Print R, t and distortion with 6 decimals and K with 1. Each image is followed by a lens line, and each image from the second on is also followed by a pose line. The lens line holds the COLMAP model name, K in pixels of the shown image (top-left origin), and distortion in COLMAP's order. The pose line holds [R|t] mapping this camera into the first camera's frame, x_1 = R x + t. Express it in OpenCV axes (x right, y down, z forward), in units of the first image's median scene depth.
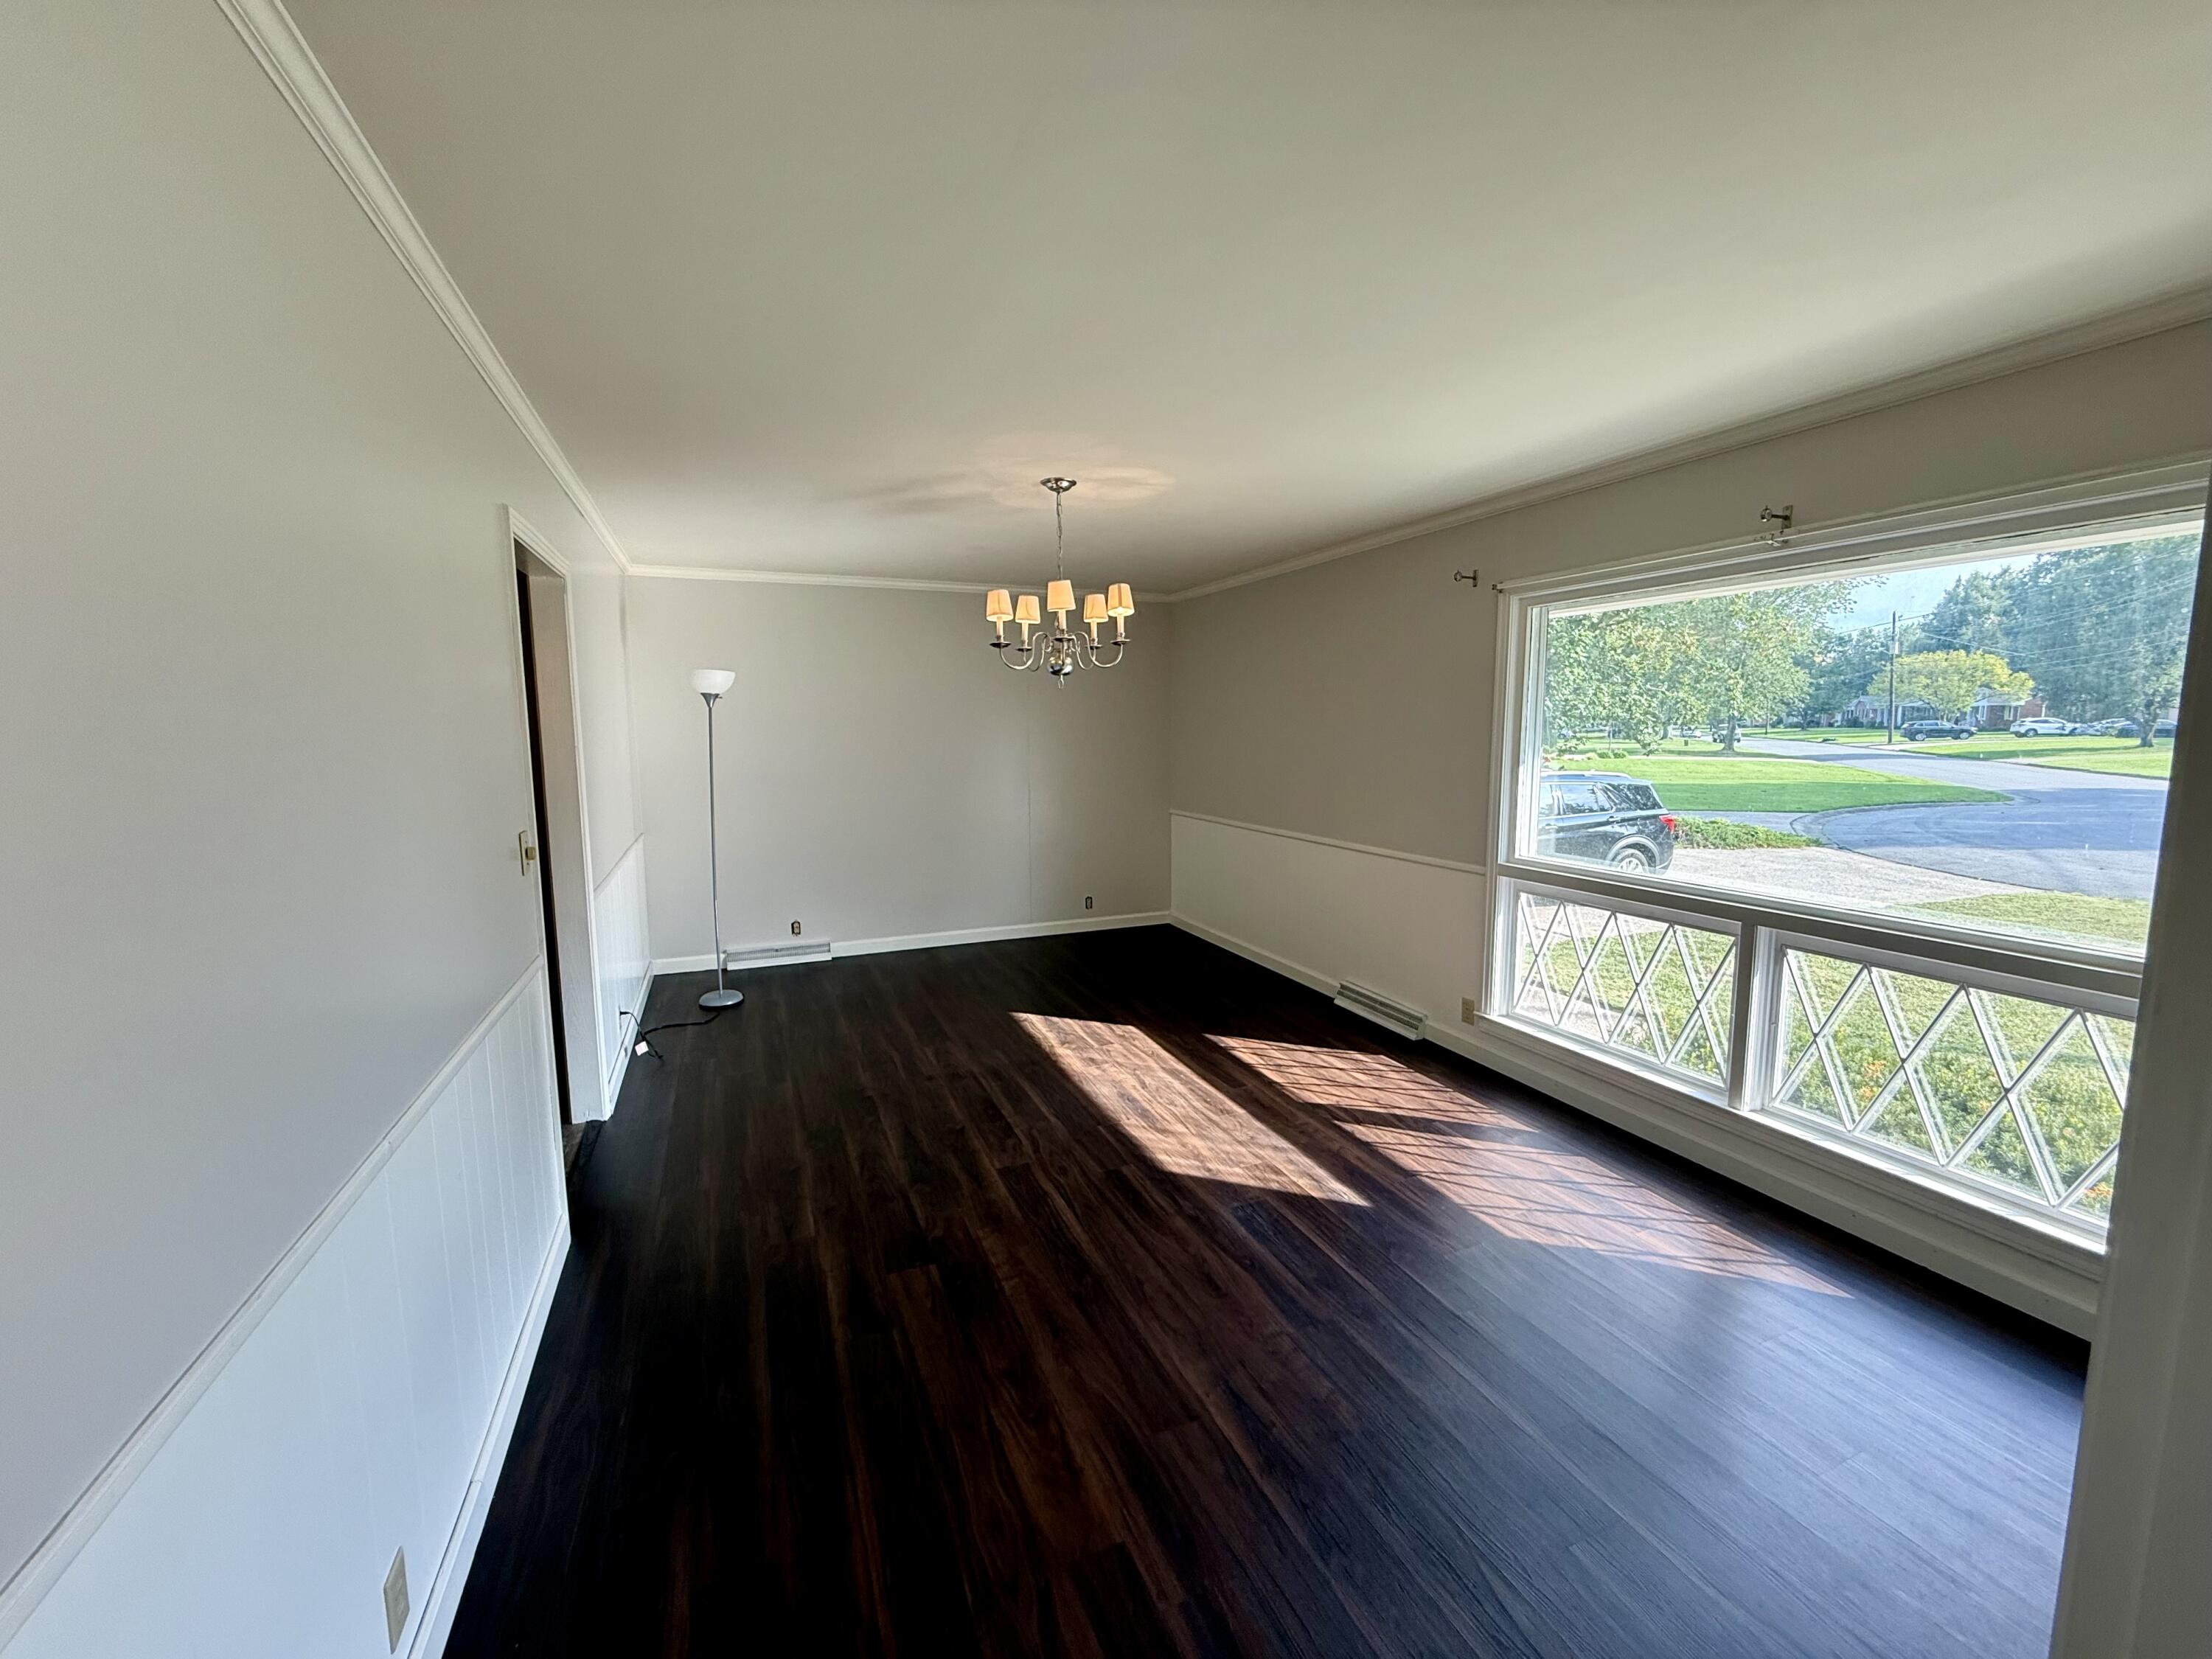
lens RADIAL K [[883.5, 0, 1106.0], [0, 883.5, 829.5], [0, 0, 1]] dist [0.003527, 0.000216]
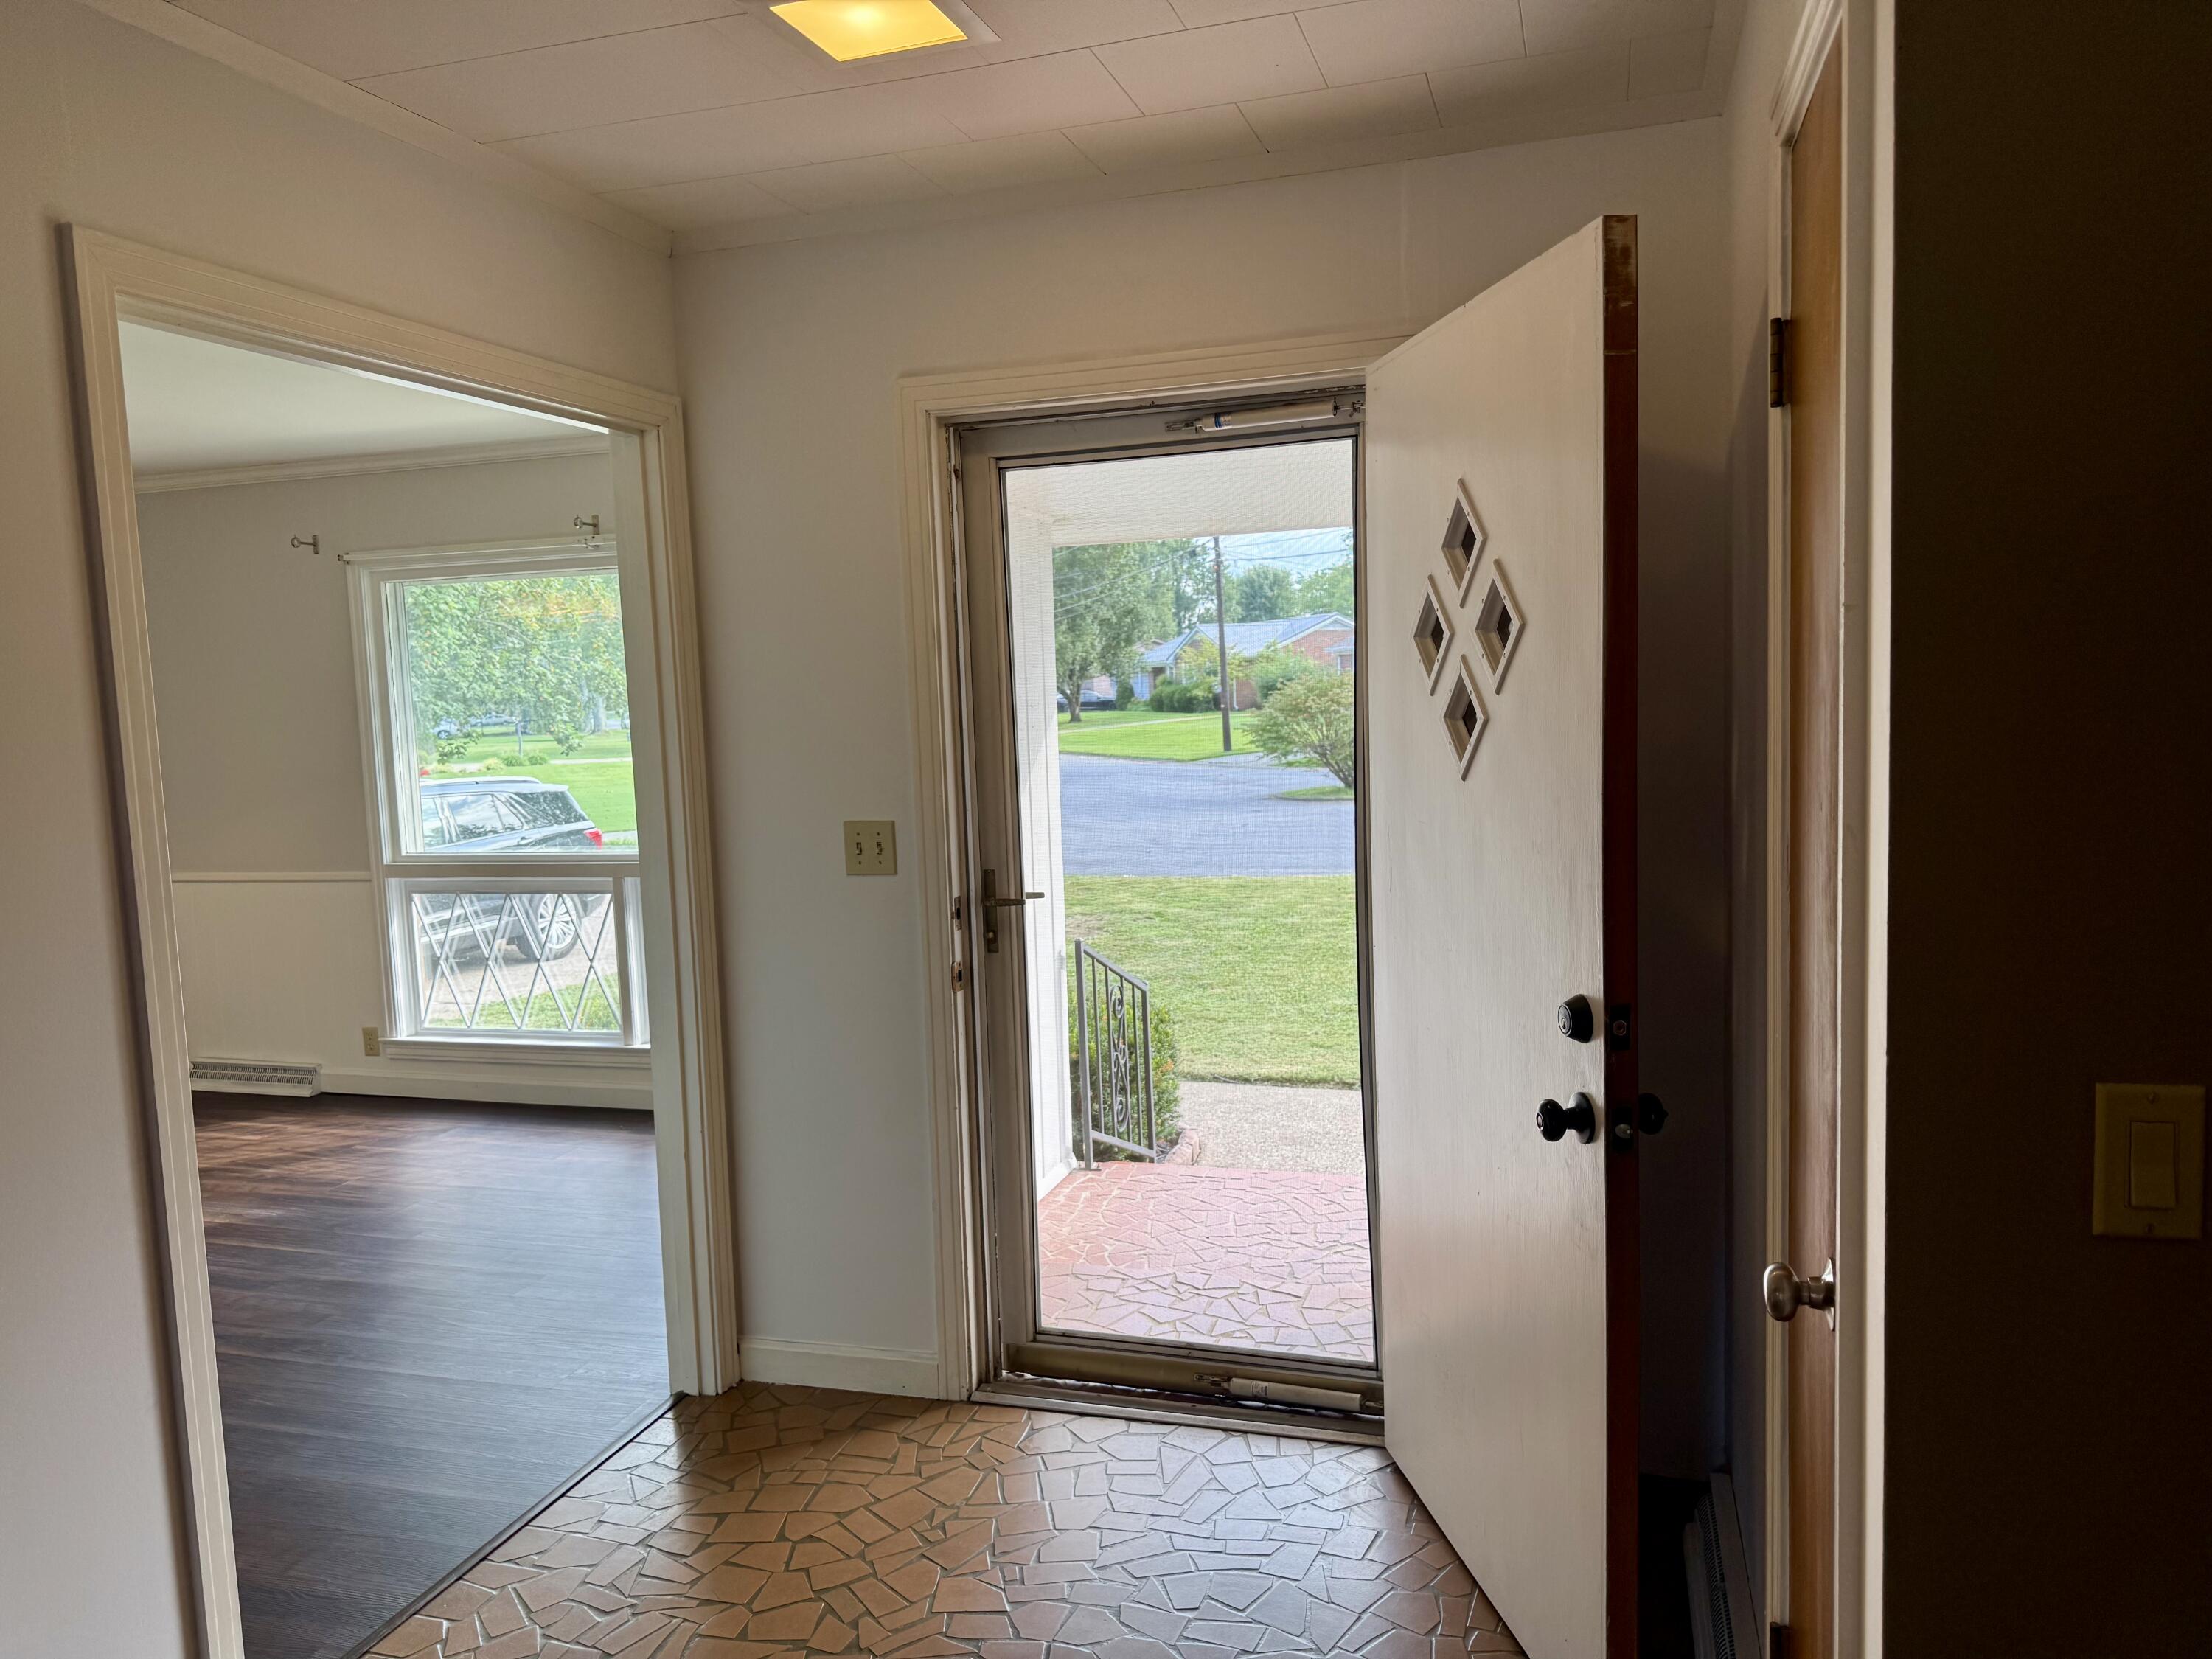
lens RADIAL K [[1520.9, 0, 1109.9], [0, 1520.9, 847.6], [0, 0, 1]] dist [0.106961, -0.174288]
pose [[0.635263, -0.096083, 0.766296, -0.269516], [0.121621, 0.992296, 0.023596, 0.071560], [-0.762660, 0.078208, 0.642054, -0.532515]]
